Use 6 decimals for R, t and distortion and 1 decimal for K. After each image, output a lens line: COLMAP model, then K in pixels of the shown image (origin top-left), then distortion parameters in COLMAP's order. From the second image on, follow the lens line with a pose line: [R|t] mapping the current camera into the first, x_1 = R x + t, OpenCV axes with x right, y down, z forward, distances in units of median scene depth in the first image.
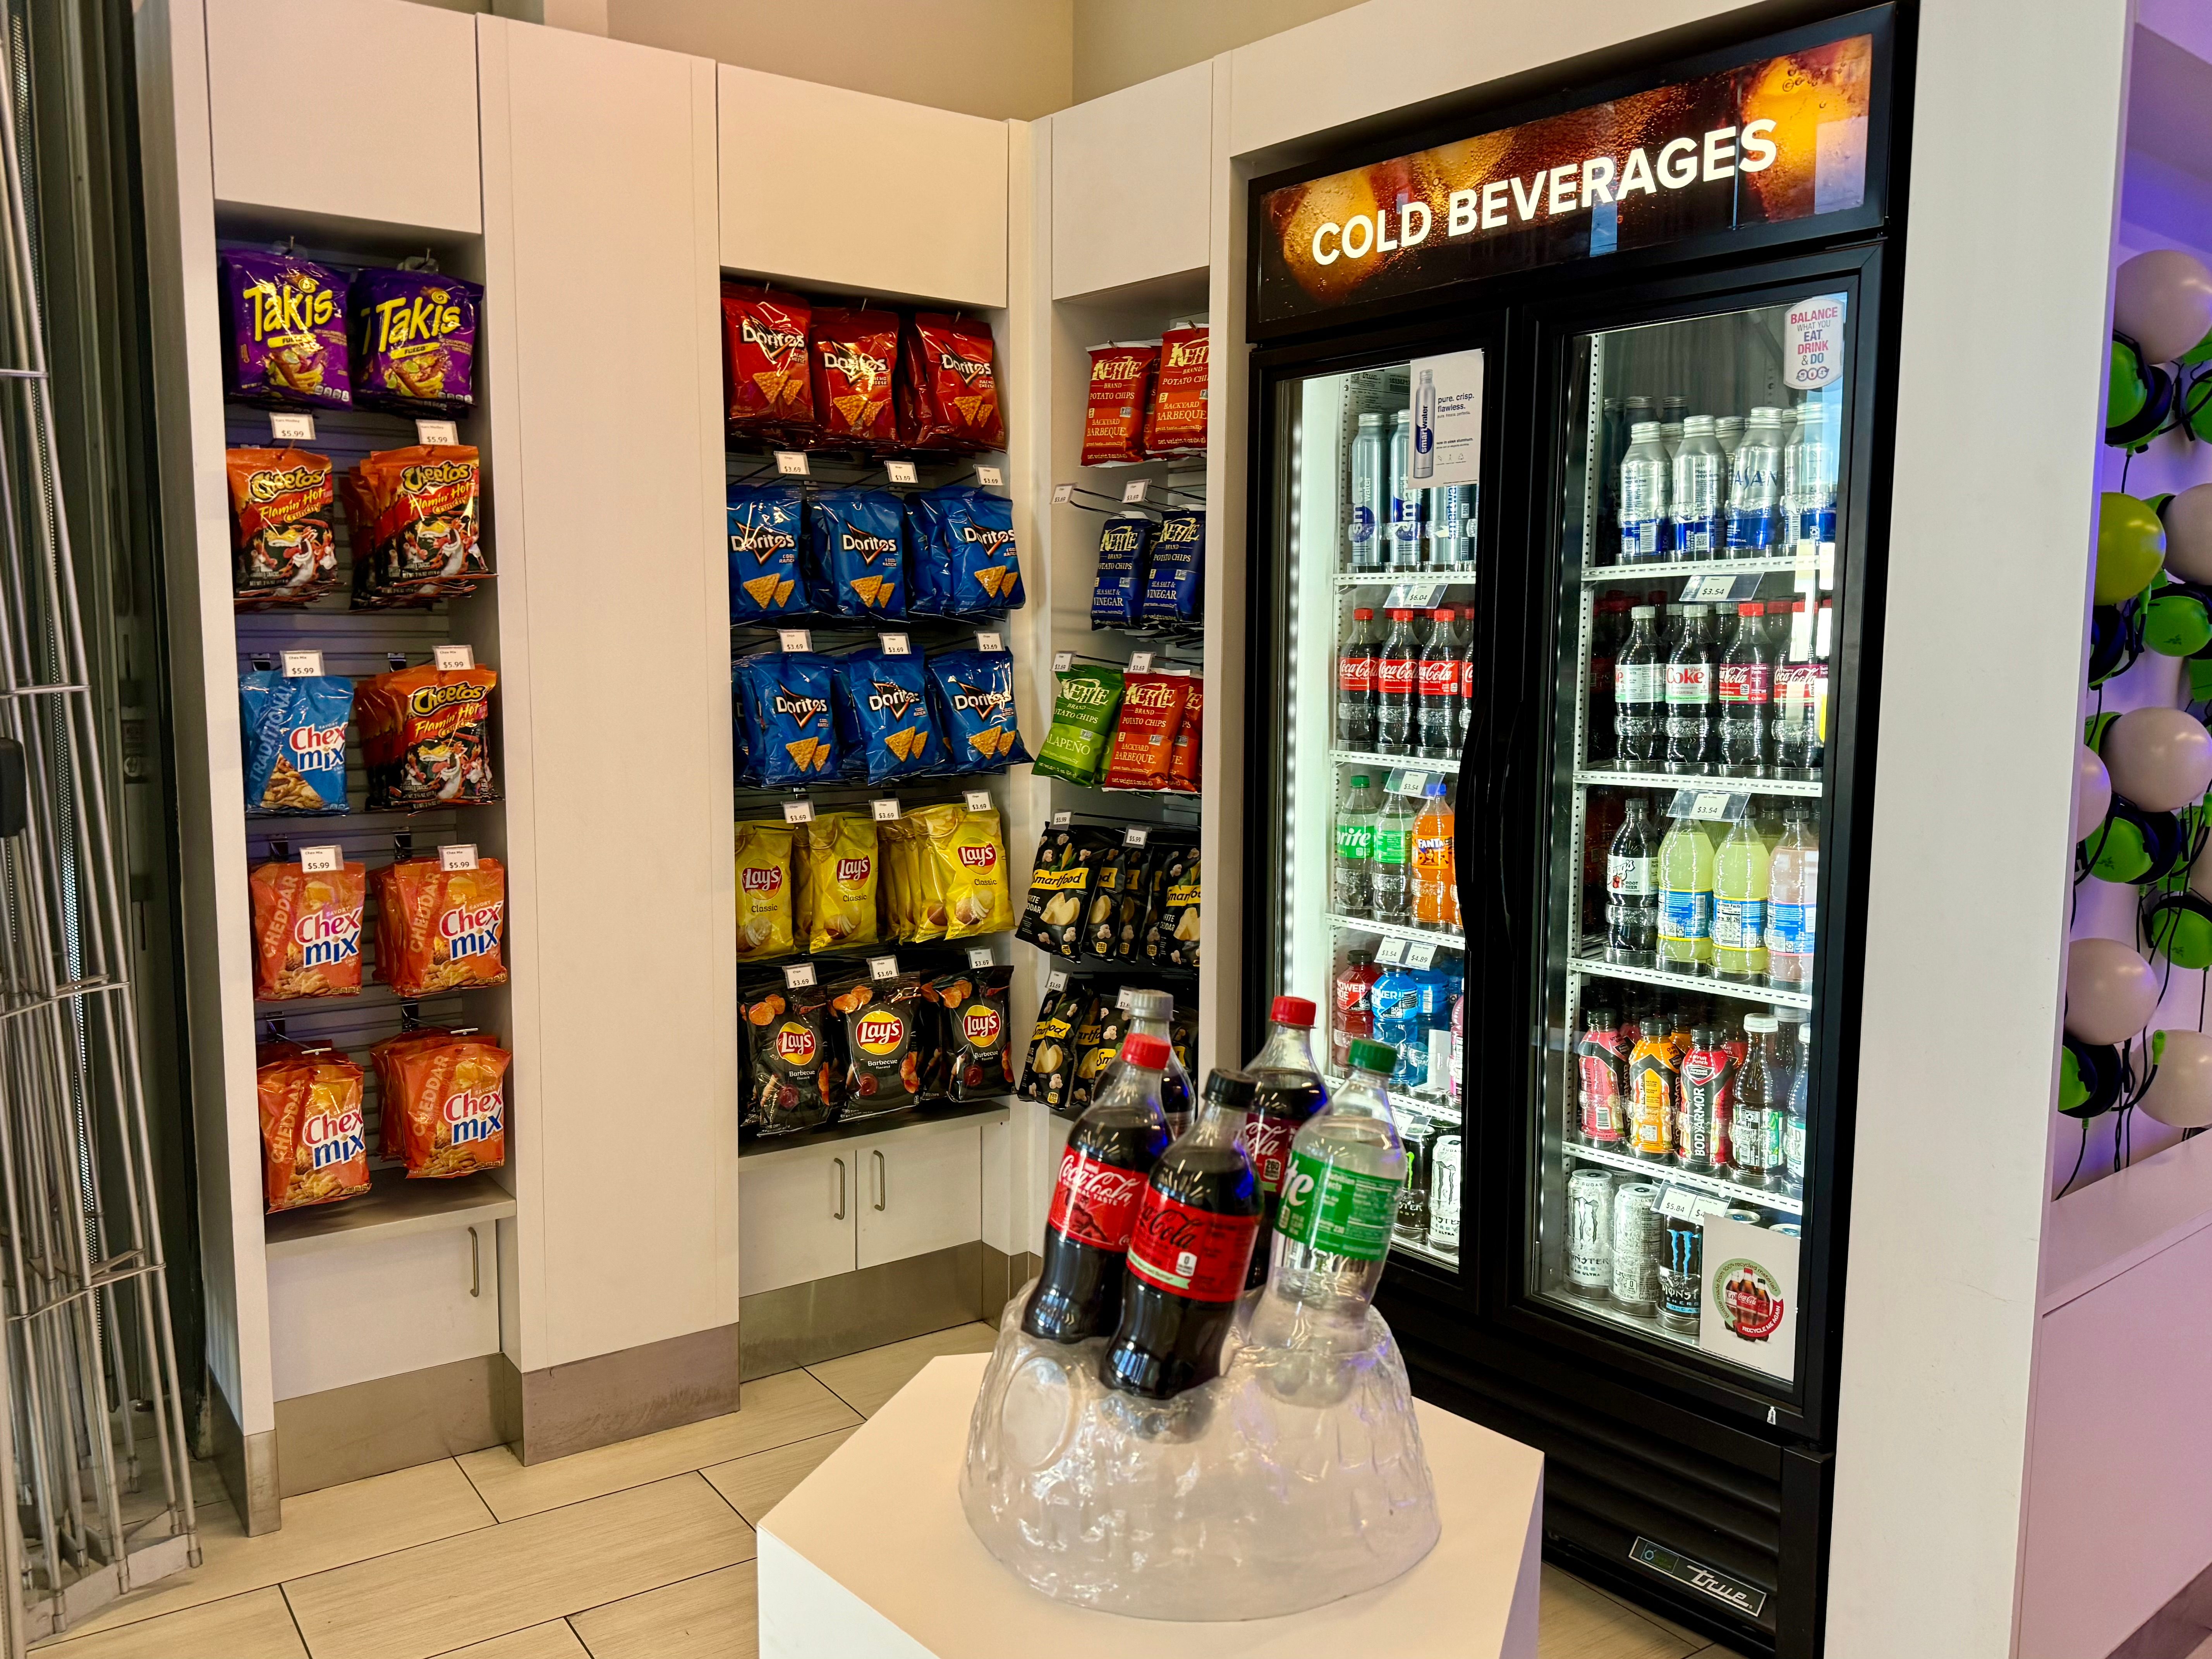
lens RADIAL K [[1780.9, 0, 1106.0], [0, 1780.9, 829.5], [0, 0, 1]] dist [0.147964, -0.314118]
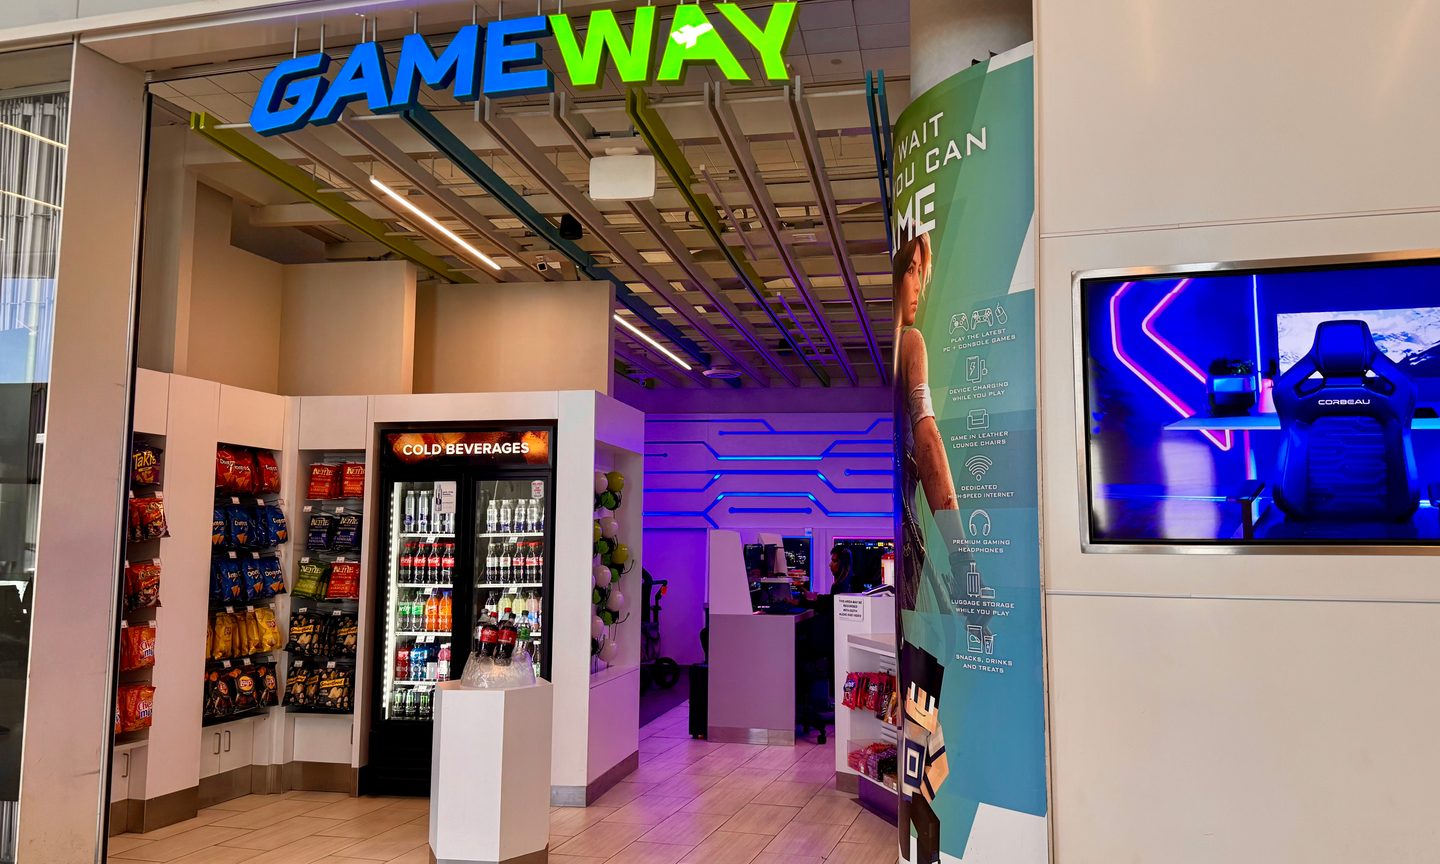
lens RADIAL K [[1136.0, 0, 720.0], [0, 1136.0, 432.0], [0, 0, 1]] dist [0.000793, -0.001083]
pose [[0.773498, 0.055125, 0.631397, -0.849624], [0.077686, 0.980452, -0.180771, 0.121504], [-0.629020, 0.188877, 0.754095, -1.188919]]
